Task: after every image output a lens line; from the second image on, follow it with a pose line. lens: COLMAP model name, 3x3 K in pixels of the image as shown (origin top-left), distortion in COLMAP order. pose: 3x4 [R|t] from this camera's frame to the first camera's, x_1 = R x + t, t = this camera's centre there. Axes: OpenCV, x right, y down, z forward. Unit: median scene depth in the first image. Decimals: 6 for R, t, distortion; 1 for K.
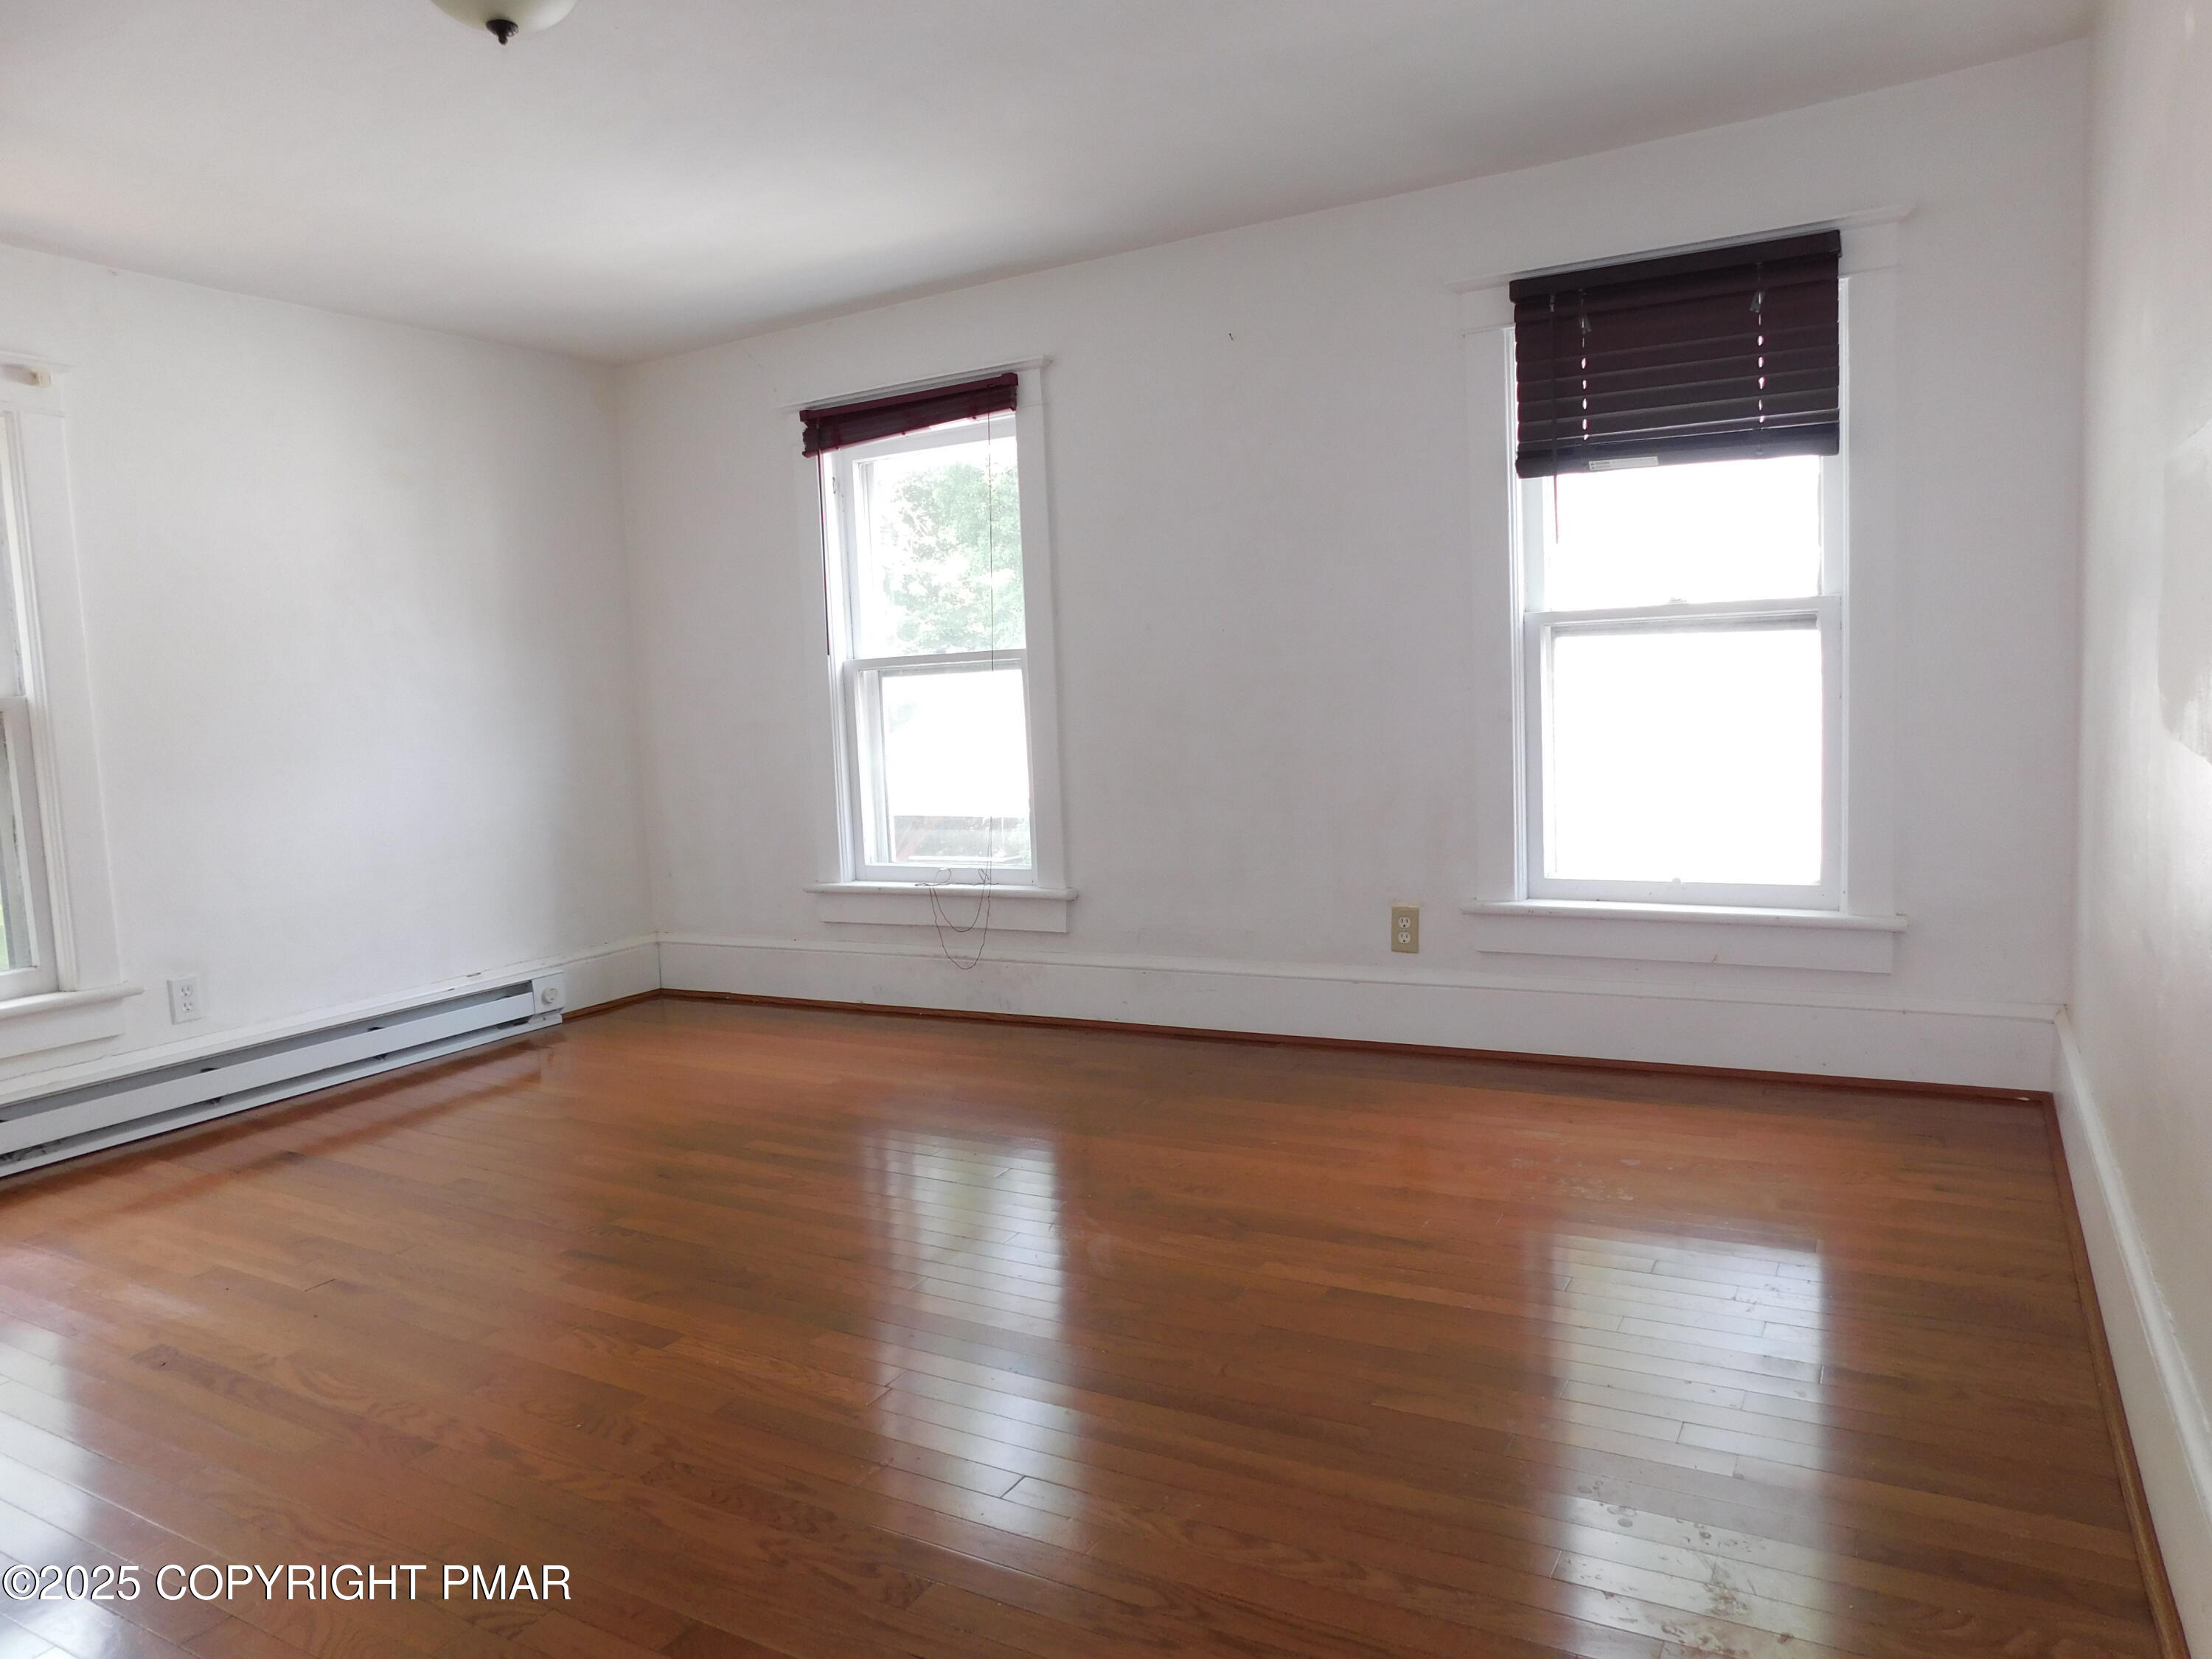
lens RADIAL K [[1461.1, 0, 1116.4], [0, 1461.1, 820.6], [0, 0, 1]] dist [-0.072532, 0.055852]
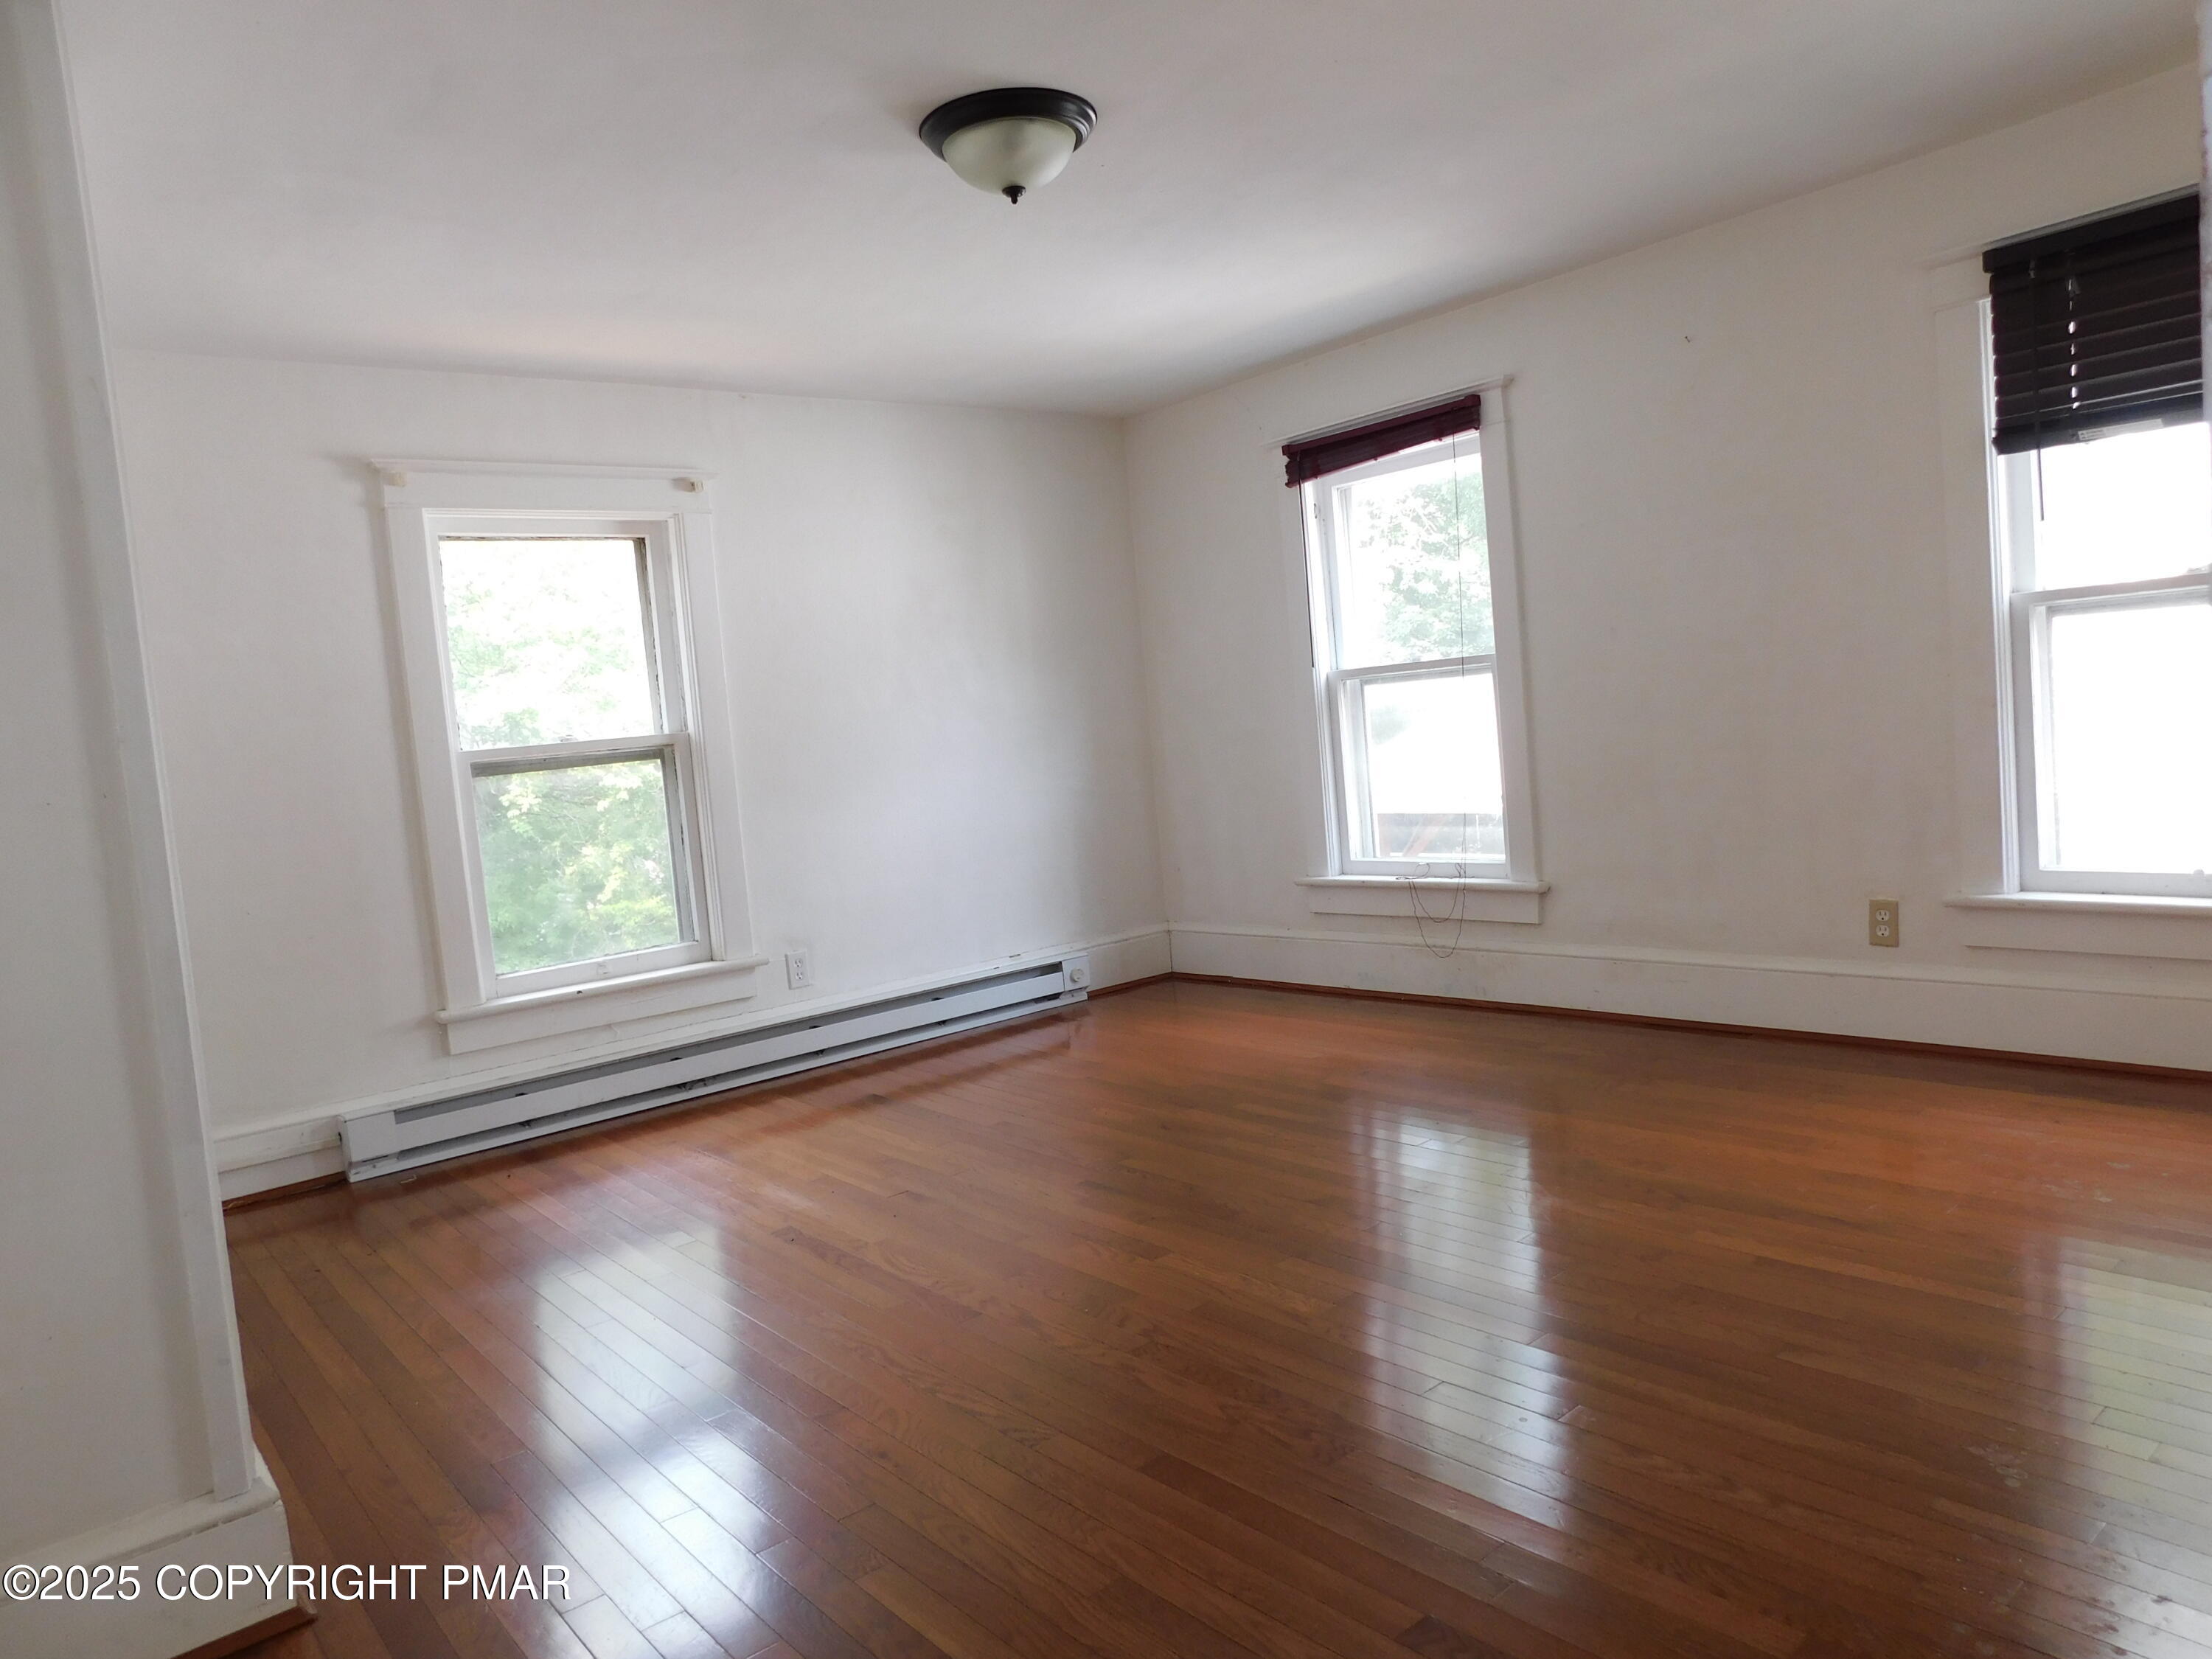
lens RADIAL K [[1461.1, 0, 1103.8], [0, 1461.1, 826.7], [0, 0, 1]] dist [-0.072532, 0.055852]
pose [[0.934820, -0.011077, -0.354948, 0.054223], [0.012877, 0.999913, 0.002710, 0.000704], [0.354887, -0.007104, 0.934882, -0.099546]]
